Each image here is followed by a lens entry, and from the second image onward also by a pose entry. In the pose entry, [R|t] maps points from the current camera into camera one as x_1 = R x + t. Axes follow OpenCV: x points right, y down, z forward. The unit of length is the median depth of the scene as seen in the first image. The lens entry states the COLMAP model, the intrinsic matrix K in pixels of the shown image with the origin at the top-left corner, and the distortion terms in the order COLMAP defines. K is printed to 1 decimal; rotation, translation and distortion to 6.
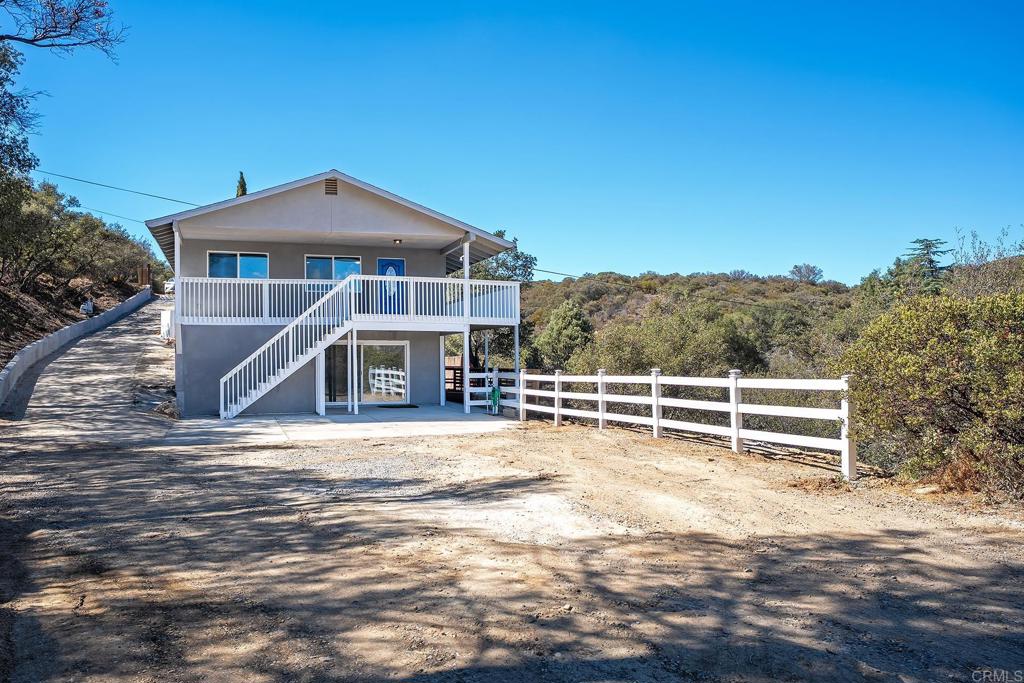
lens RADIAL K [[807.9, 0, 518.3], [0, 807.9, 345.9], [0, 0, 1]] dist [-0.001338, 0.084976]
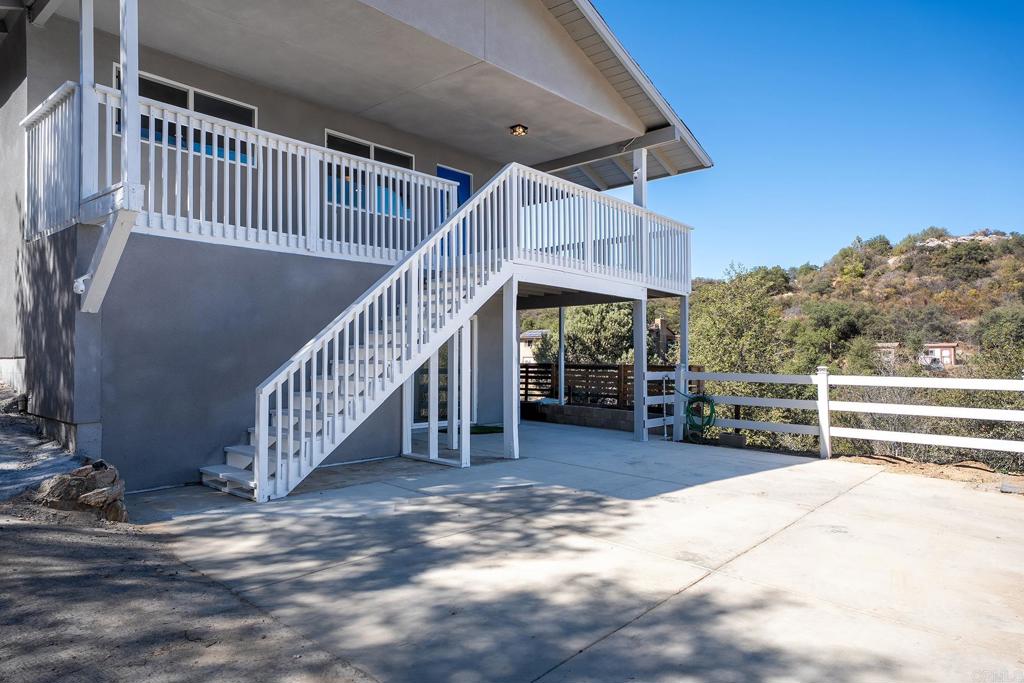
lens RADIAL K [[641.8, 0, 512.0], [0, 641.8, 341.5], [0, 0, 1]] dist [0.022155, 0.002613]
pose [[0.888671, 0.024838, 0.457872, -0.360236], [-0.021084, 0.999689, -0.013307, 0.020249], [-0.458060, 0.002171, 0.888919, 0.635191]]
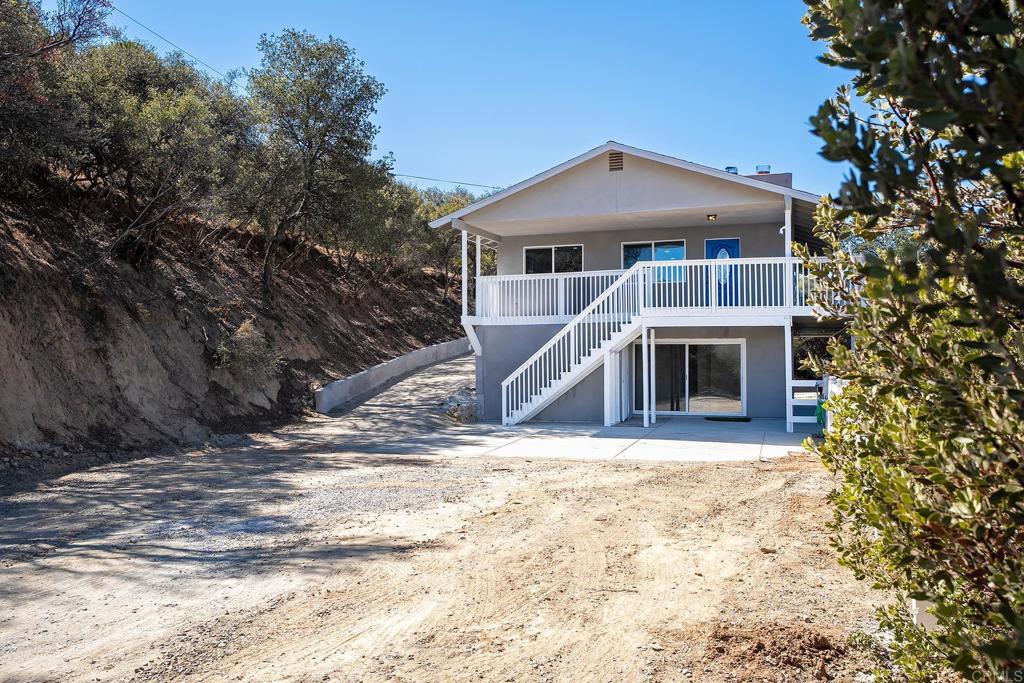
lens RADIAL K [[835.8, 0, 512.0], [0, 835.8, 341.5], [0, 0, 1]] dist [-0.054915, 0.073272]
pose [[0.786058, -0.011933, -0.618038, 0.217111], [0.010266, 0.999928, -0.006249, -0.000506], [0.618068, -0.001433, 0.786123, 0.220675]]
